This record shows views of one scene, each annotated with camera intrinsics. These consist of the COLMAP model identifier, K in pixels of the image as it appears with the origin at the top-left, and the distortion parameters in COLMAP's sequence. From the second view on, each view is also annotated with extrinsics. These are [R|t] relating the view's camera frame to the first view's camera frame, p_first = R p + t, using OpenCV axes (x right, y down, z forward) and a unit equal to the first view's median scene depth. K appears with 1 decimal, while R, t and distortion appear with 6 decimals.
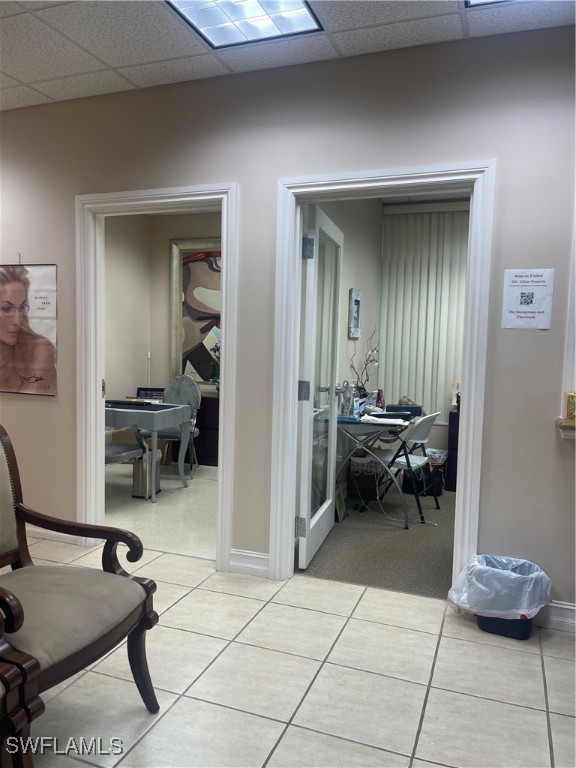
lens RADIAL K [[585.1, 0, 272.3], [0, 585.1, 401.0], [0, 0, 1]] dist [0.027364, -0.078564]
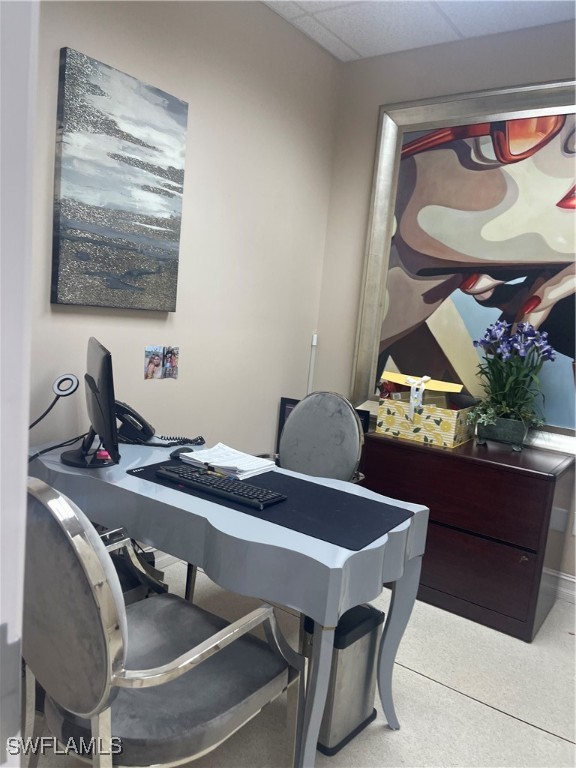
lens RADIAL K [[585.1, 0, 288.9], [0, 585.1, 386.2], [0, 0, 1]] dist [0.027364, -0.078564]
pose [[0.965709, 0.095232, -0.241530, -0.251306], [-0.096795, 0.995290, 0.005413, -0.093586], [0.240908, 0.018152, 0.970378, 1.198686]]
